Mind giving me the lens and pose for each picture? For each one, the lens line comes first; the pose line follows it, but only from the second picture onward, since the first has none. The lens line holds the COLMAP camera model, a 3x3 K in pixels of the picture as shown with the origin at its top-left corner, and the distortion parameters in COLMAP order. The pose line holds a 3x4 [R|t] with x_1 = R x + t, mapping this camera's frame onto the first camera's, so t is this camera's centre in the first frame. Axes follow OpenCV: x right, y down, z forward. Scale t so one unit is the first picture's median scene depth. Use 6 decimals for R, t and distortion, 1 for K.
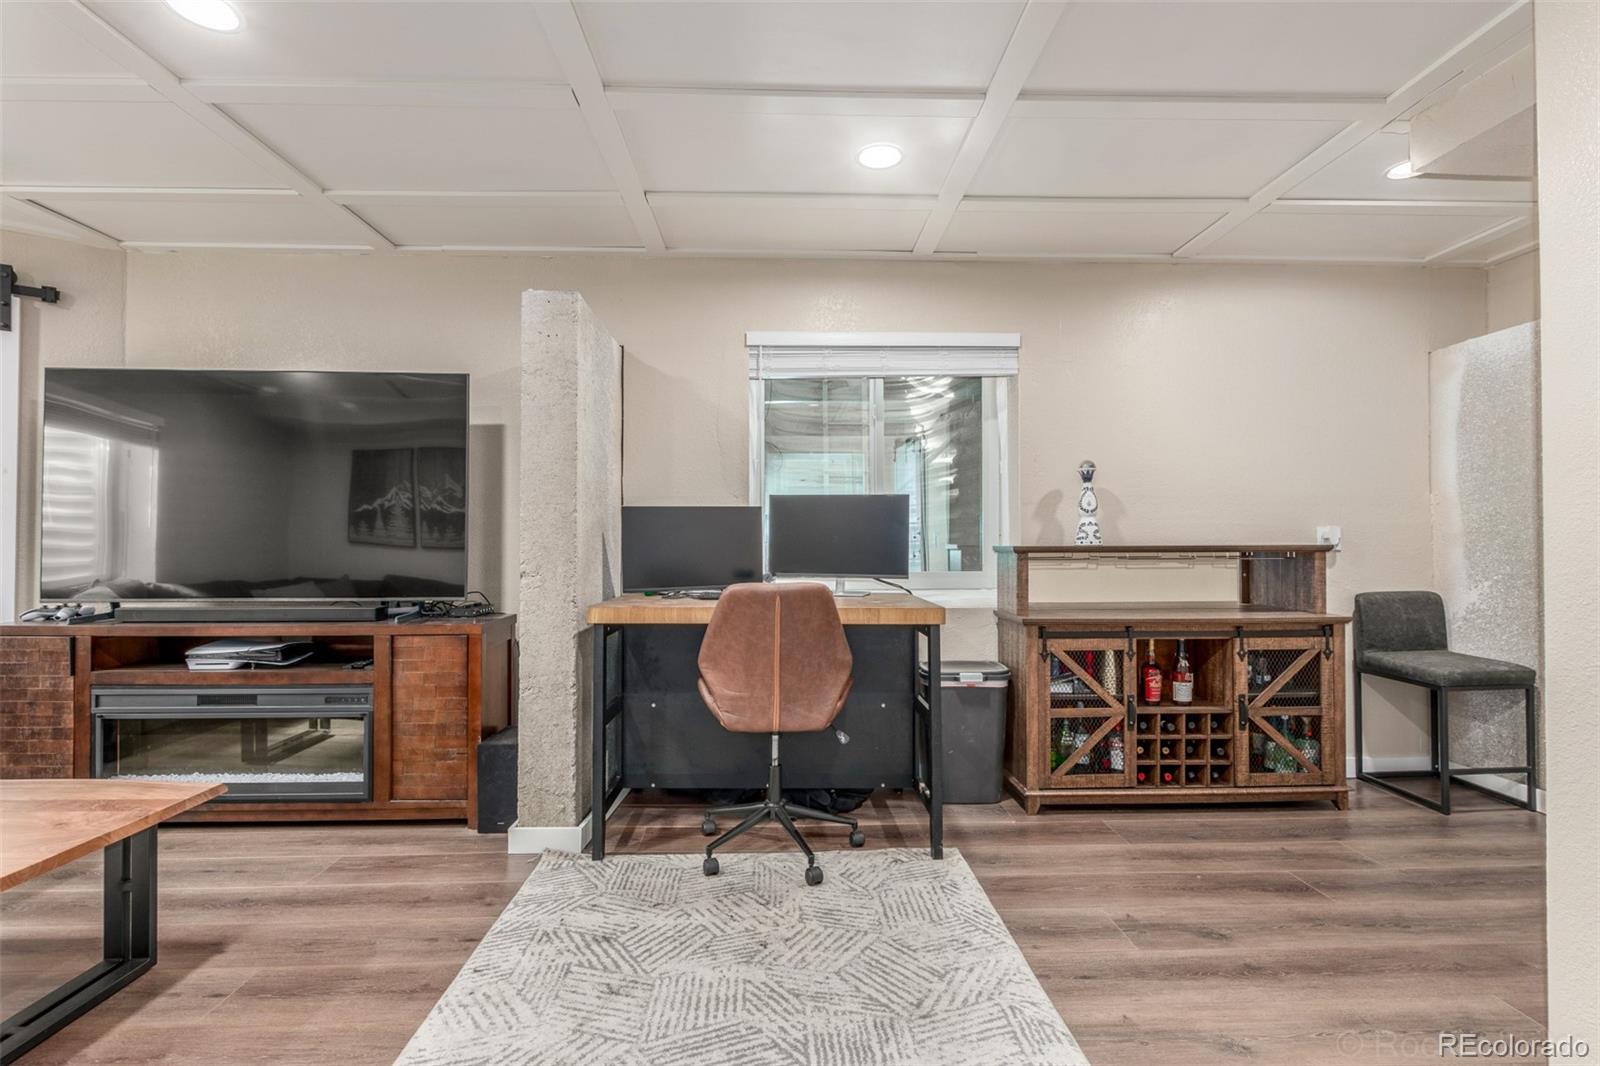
lens RADIAL K [[734.9, 0, 802.3], [0, 734.9, 535.6], [0, 0, 1]] dist [0.004471, -0.001368]
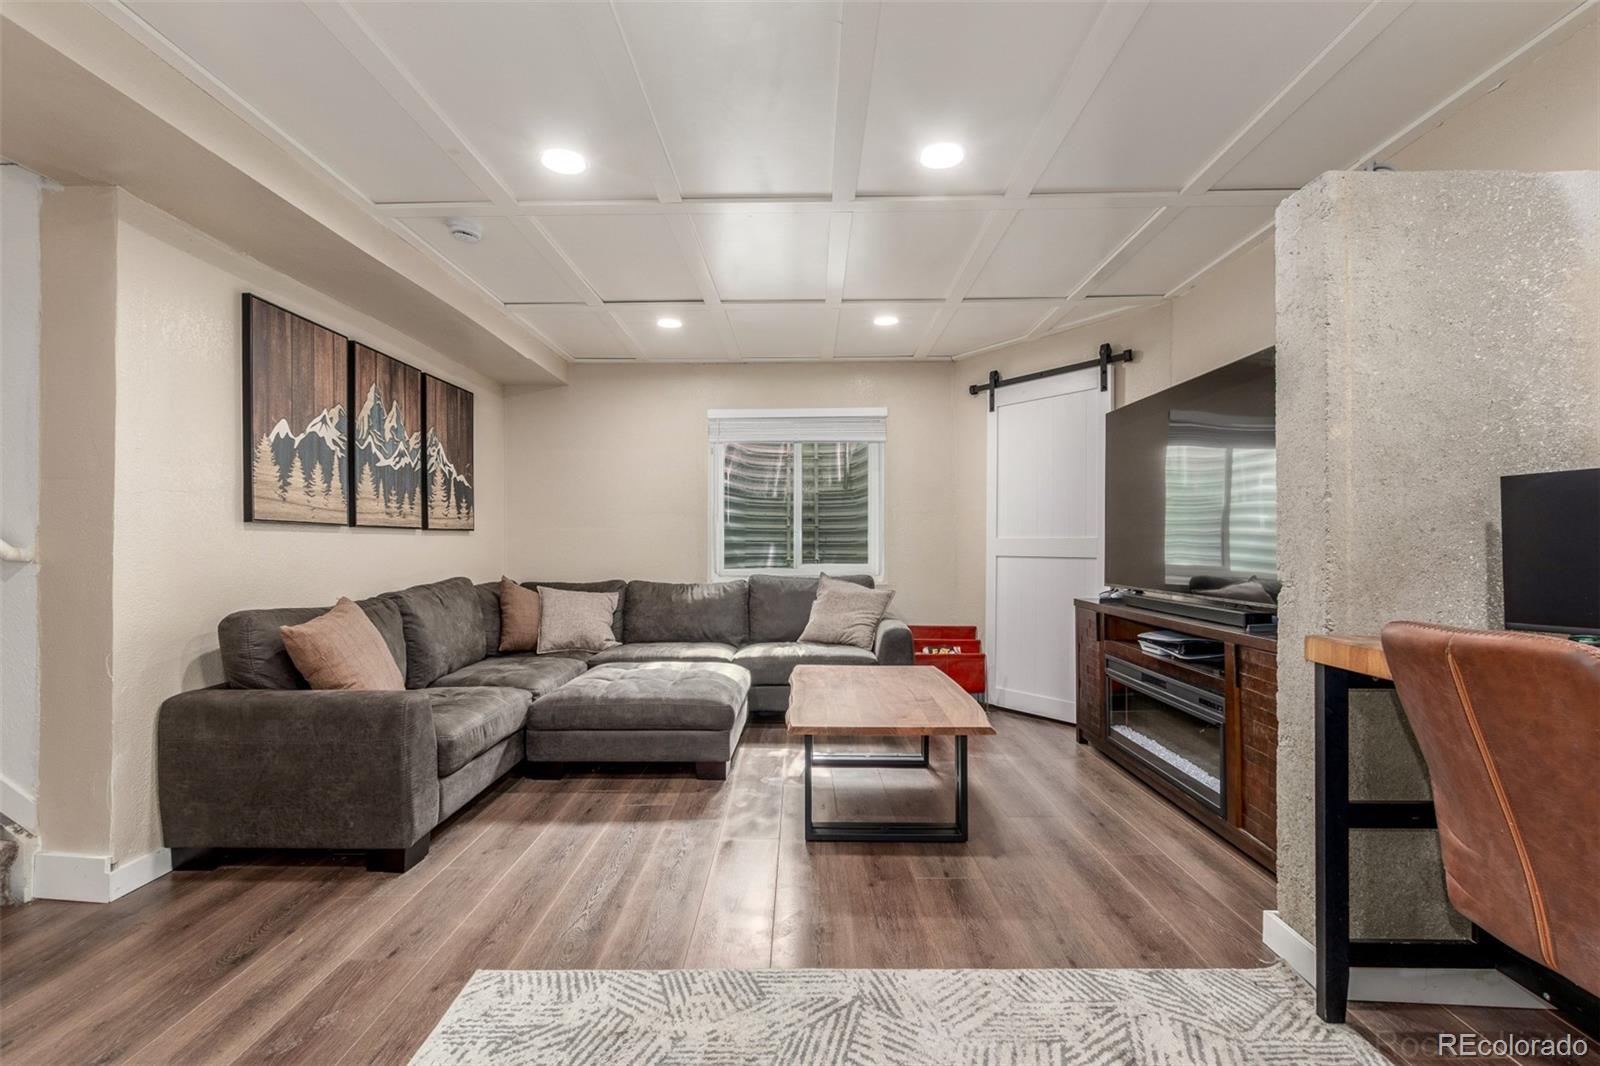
lens RADIAL K [[733.2, 0, 791.1], [0, 733.2, 543.7], [0, 0, 1]] dist [0.004991, -0.000065]
pose [[-0.045485, 0.000745, -0.998965, 0.388364], [0.012227, 0.999925, 0.000189, 0.005656], [0.998890, -0.012206, -0.045491, 0.527575]]
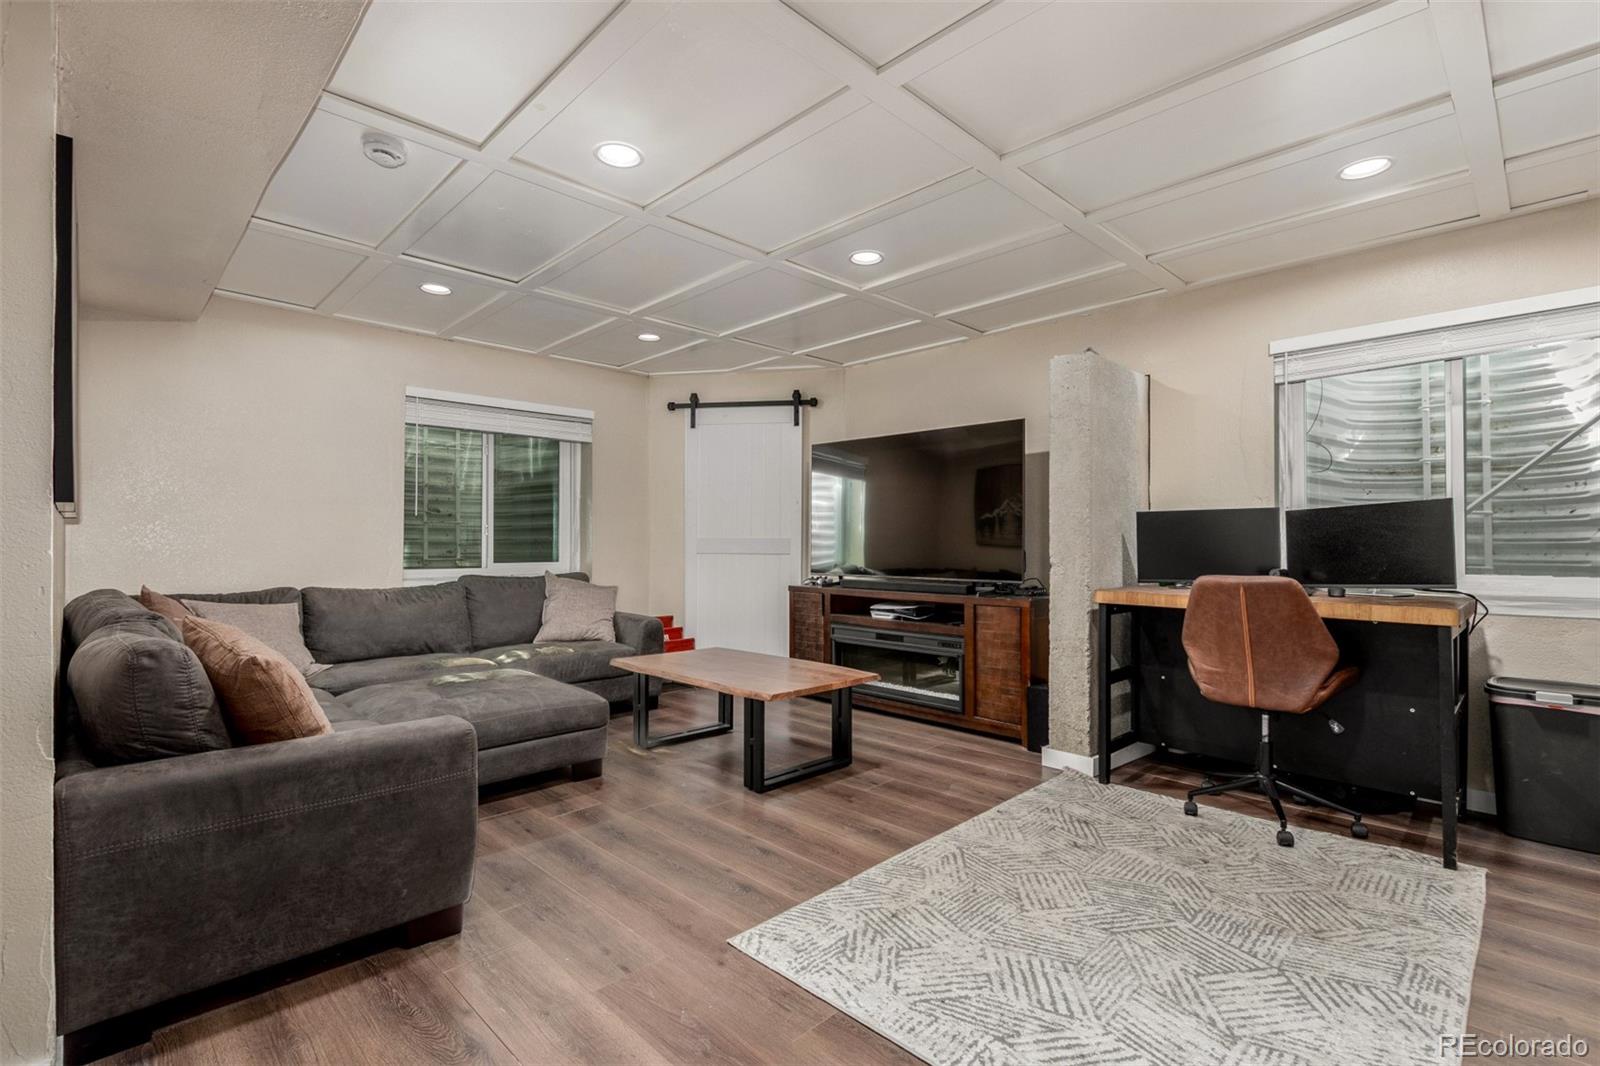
lens RADIAL K [[734.9, 0, 802.3], [0, 734.9, 535.6], [0, 0, 1]] dist [0.004471, -0.001368]
pose [[0.681782, -0.005327, -0.731536, 0.302644], [0.005270, 0.999983, -0.002370, -0.000619], [0.731536, -0.002240, 0.681799, -0.271657]]
